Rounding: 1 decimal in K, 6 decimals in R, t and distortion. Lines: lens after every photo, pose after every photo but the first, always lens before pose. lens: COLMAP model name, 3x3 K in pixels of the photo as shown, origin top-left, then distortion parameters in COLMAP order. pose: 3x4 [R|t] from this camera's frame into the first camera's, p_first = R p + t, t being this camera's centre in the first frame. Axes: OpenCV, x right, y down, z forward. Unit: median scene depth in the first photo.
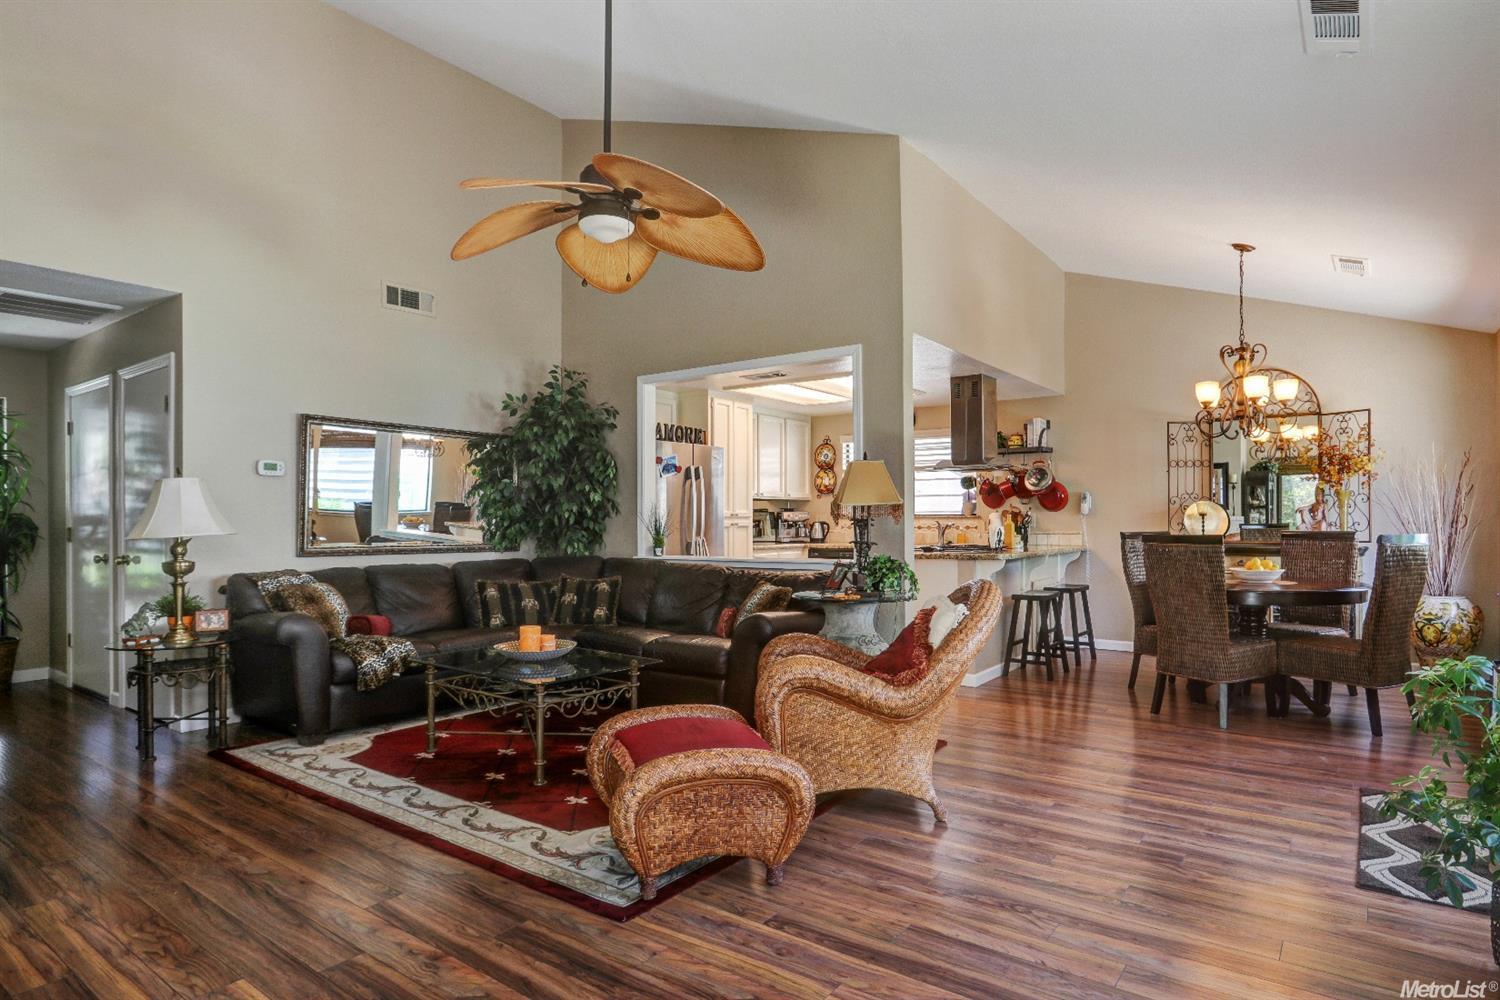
lens RADIAL K [[838.3, 0, 767.5], [0, 838.3, 506.0], [0, 0, 1]] dist [-0.018706, 0.002712]
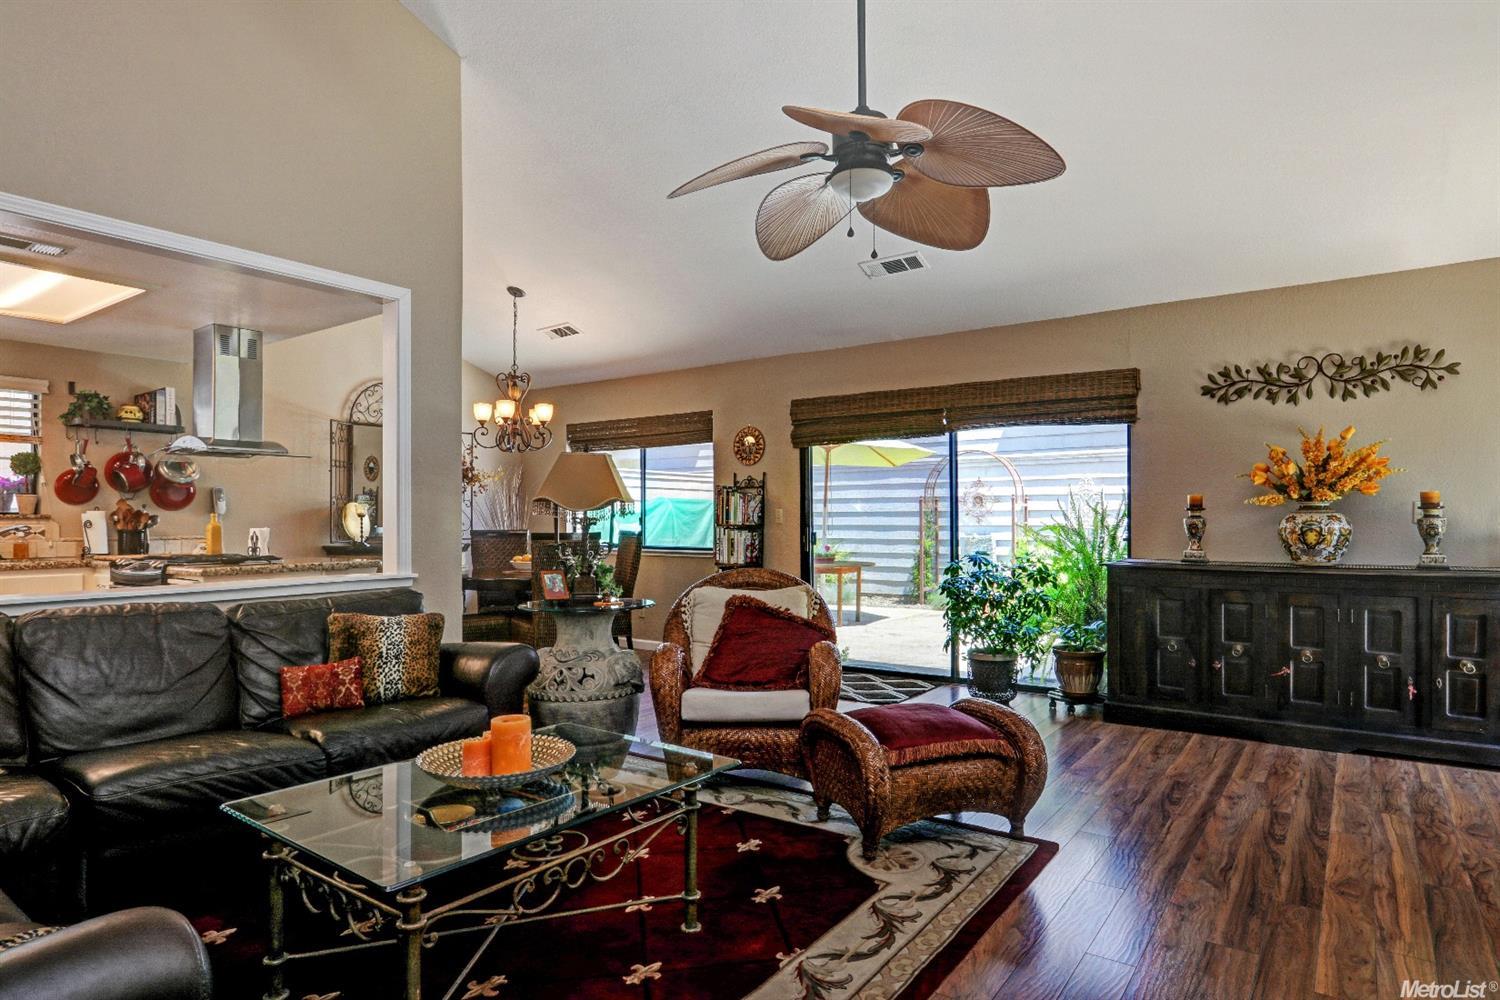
lens RADIAL K [[838.3, 0, 766.1], [0, 838.3, 517.0], [0, 0, 1]] dist [-0.018706, 0.002712]
pose [[-0.007706, 0.006553, 0.999949, -0.496479], [-0.013853, 0.999882, -0.006659, 0.011266], [-0.999874, -0.013904, -0.007614, 0.515690]]
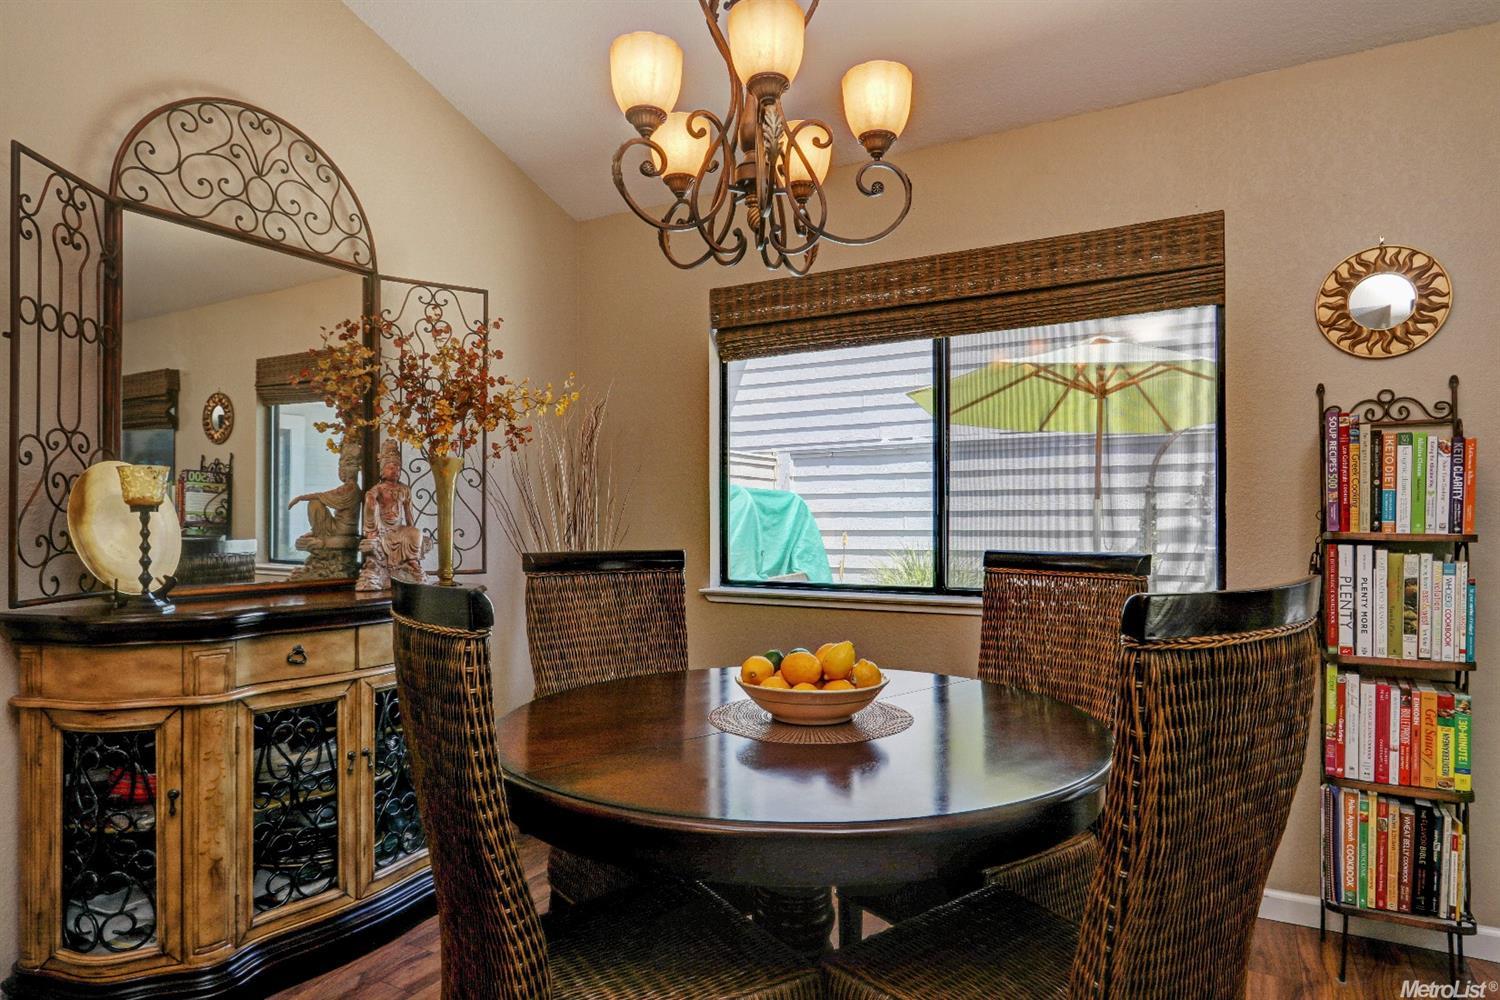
lens RADIAL K [[886.6, 0, 782.6], [0, 886.6, 518.7], [0, 0, 1]] dist [-0.007303, -0.000655]
pose [[-0.119766, 0.008072, 0.992769, 0.187949], [-0.012935, 0.999869, -0.009690, 0.014222], [-0.992718, -0.014002, -0.119646, 0.814971]]
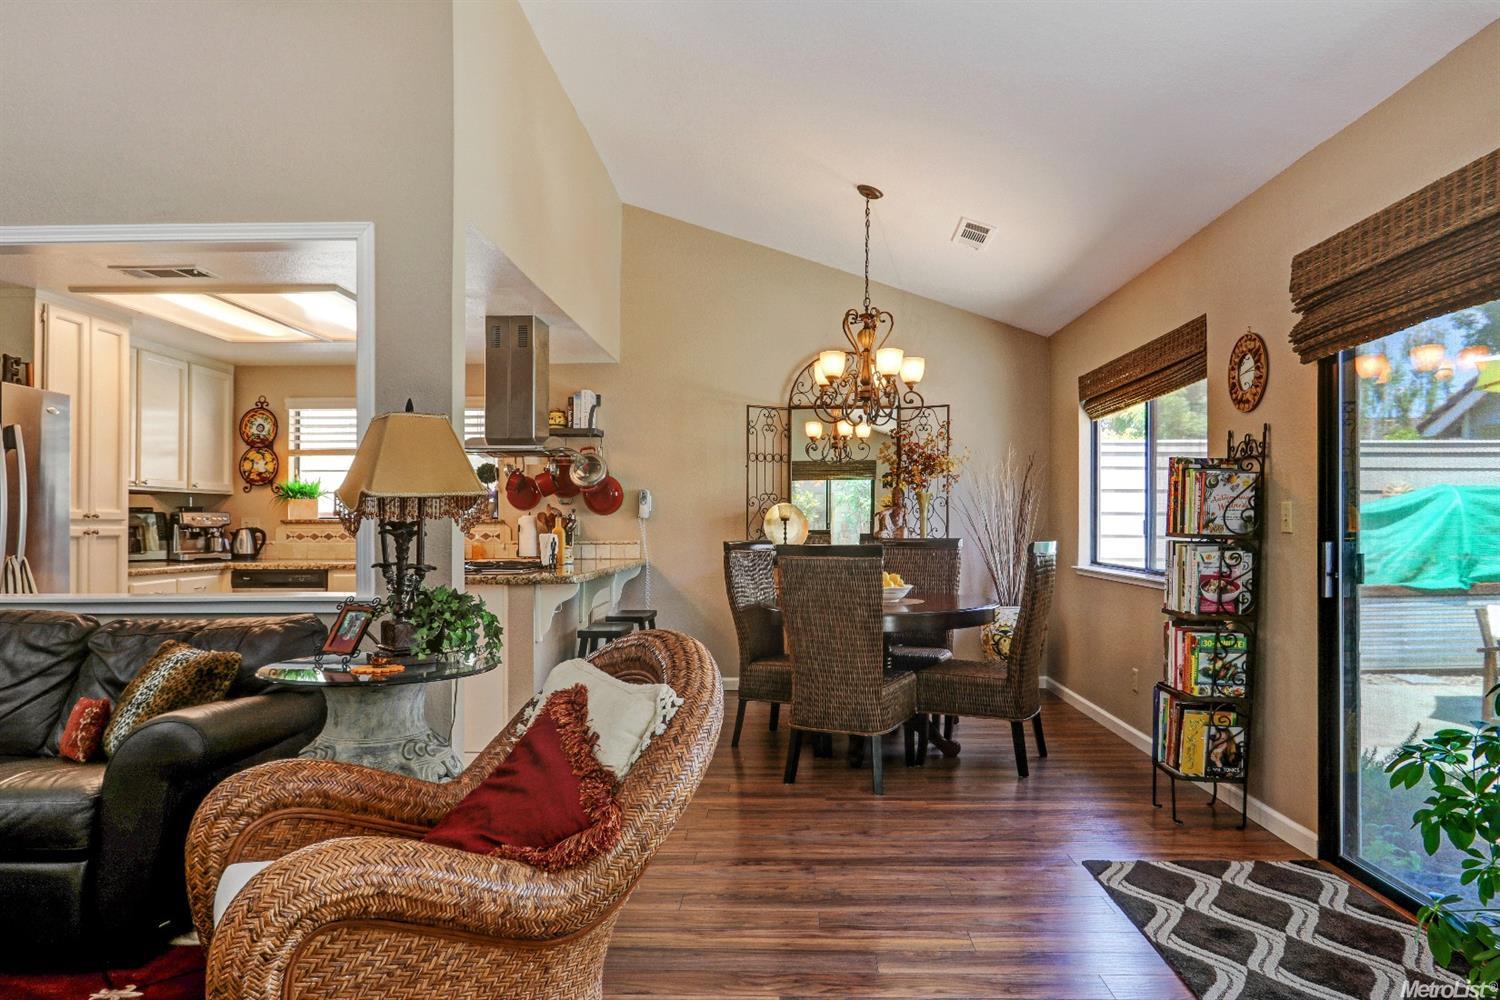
lens RADIAL K [[935.6, 0, 770.6], [0, 935.6, 516.8], [0, 0, 1]] dist [-0.016525, 0.008552]
pose [[0.820418, 0.006071, 0.571732, -0.024178], [-0.009515, 0.999950, 0.003034, 0.005034], [-0.571685, -0.007929, 0.820435, 0.241421]]
